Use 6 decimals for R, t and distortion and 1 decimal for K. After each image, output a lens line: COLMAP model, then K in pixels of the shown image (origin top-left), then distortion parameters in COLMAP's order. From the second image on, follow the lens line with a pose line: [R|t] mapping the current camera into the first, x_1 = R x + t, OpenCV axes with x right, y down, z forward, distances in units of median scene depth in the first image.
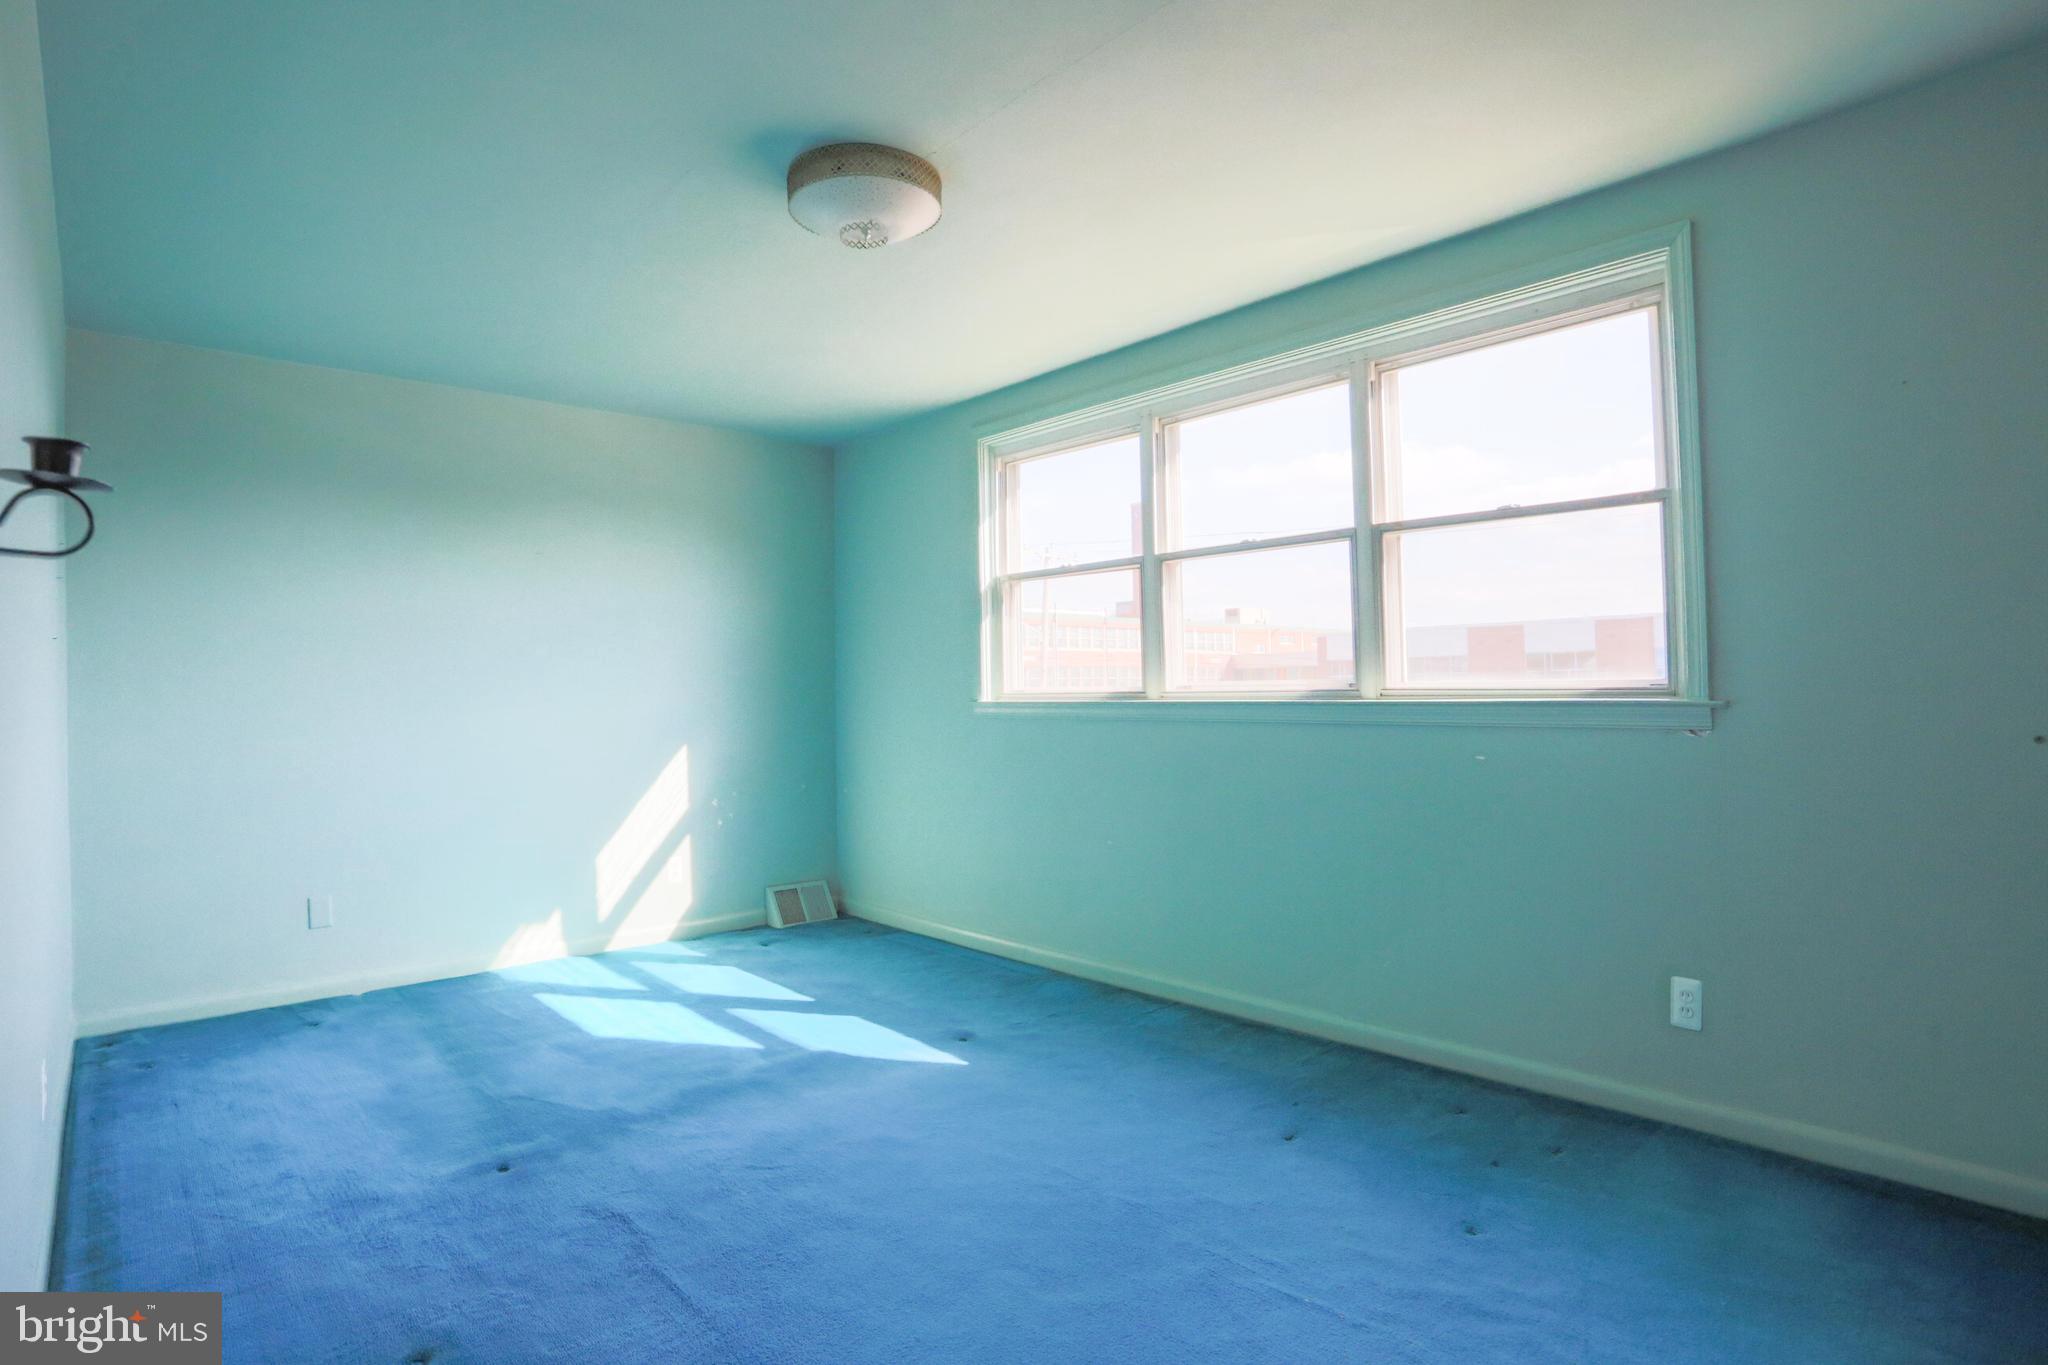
lens RADIAL K [[779.6, 0, 1024.0], [0, 779.6, 682.5], [0, 0, 1]] dist [-0.029089, 0.010793]
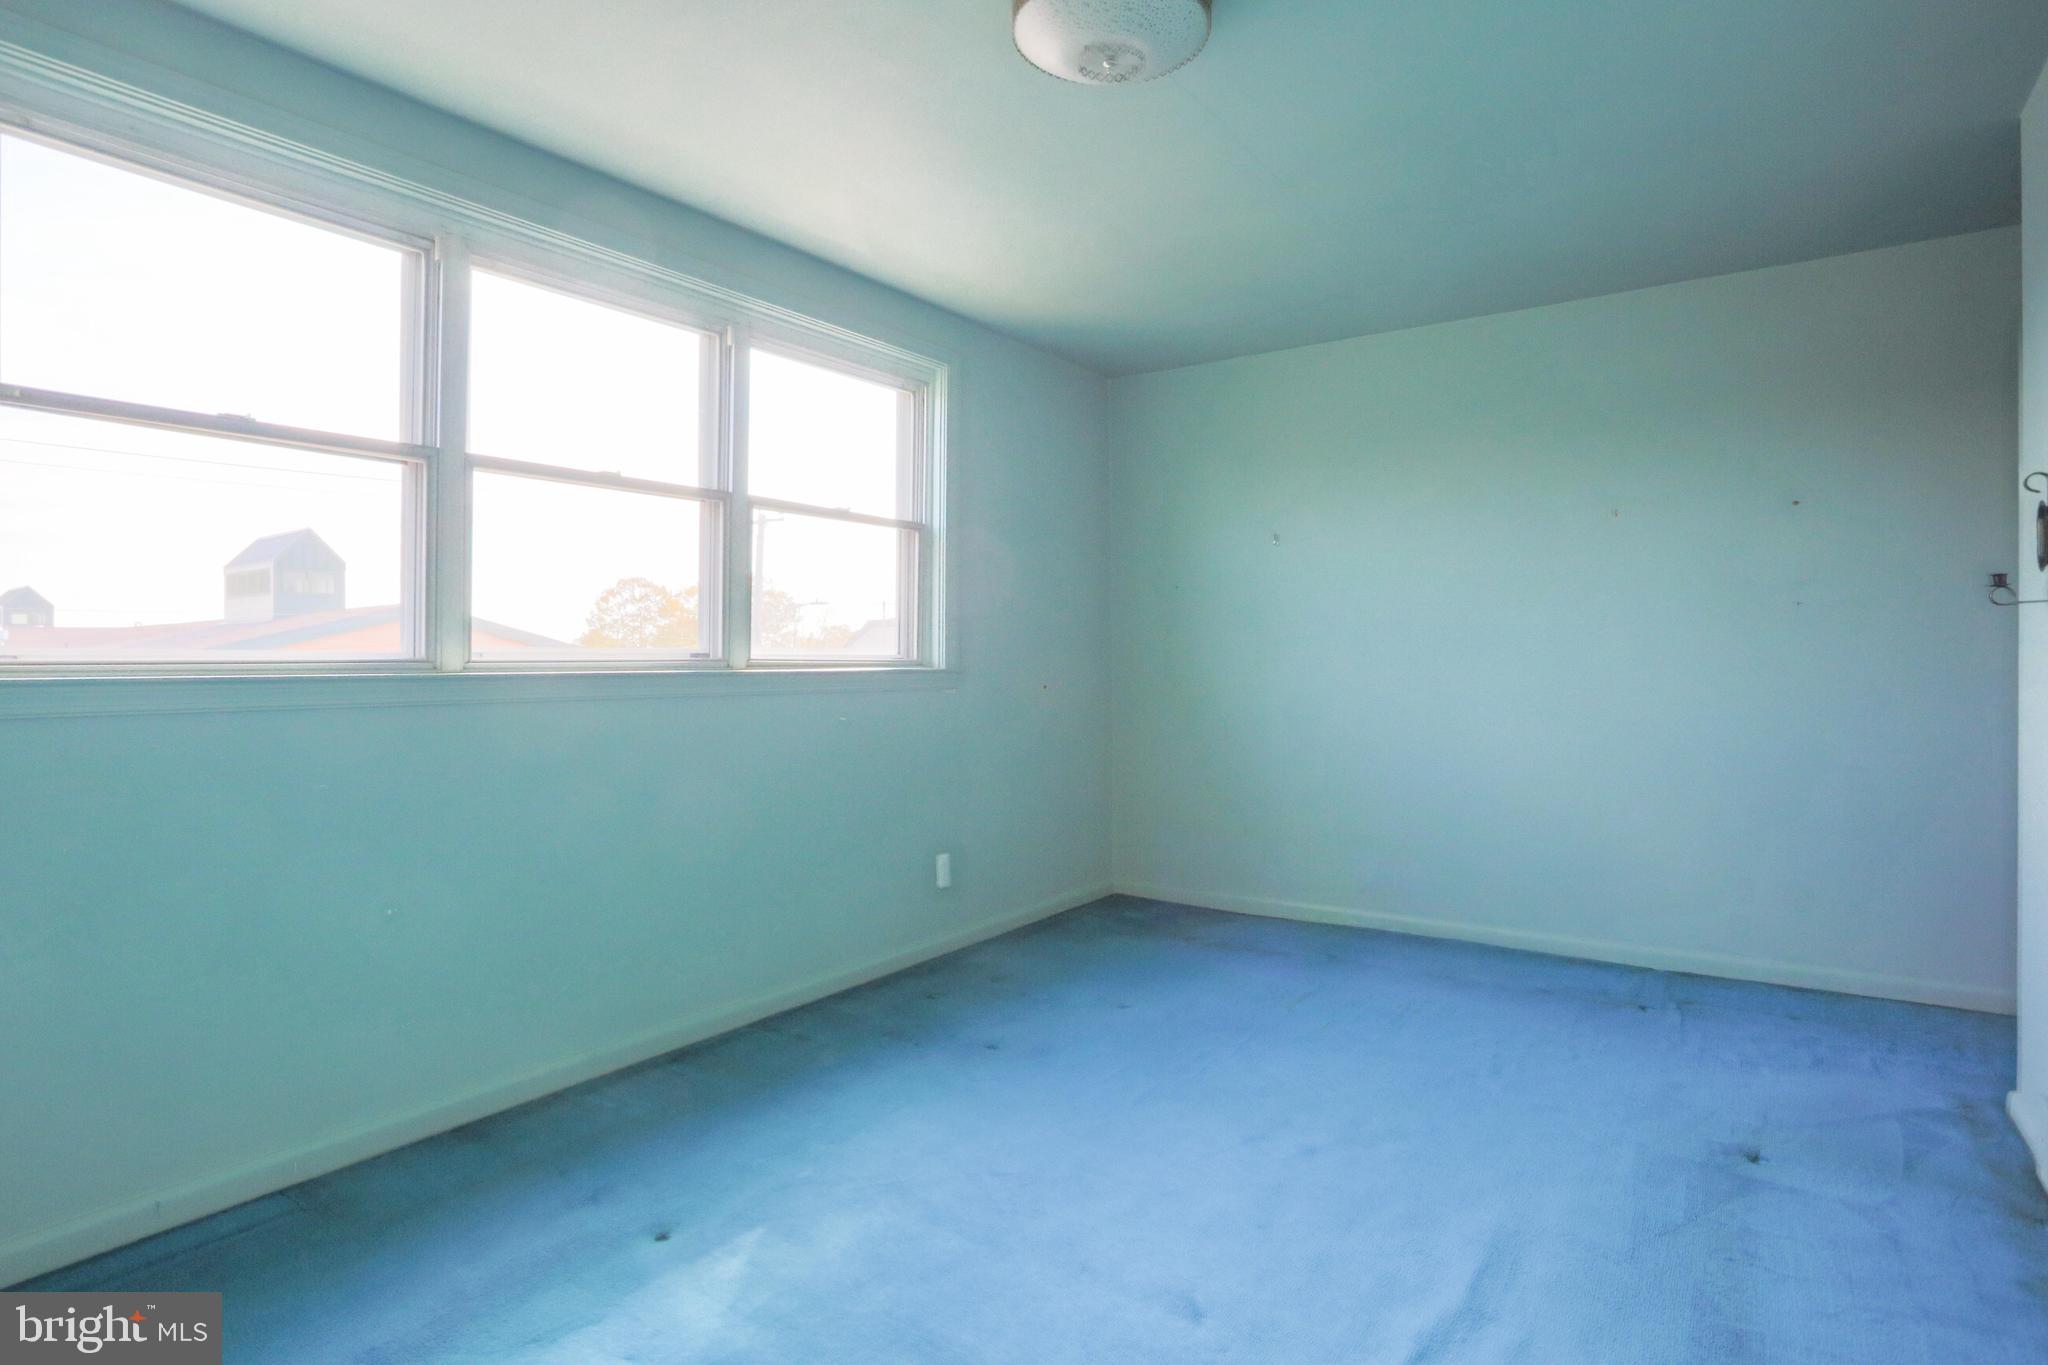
lens RADIAL K [[1066.4, 0, 1010.7], [0, 1066.4, 659.4], [0, 0, 1]] dist [-0.052937, 0.038766]
pose [[-0.039651, 0.010869, 0.999154, -0.858574], [-0.012449, 0.999858, -0.011371, 0.018387], [-0.999136, -0.012889, -0.039510, 0.669664]]
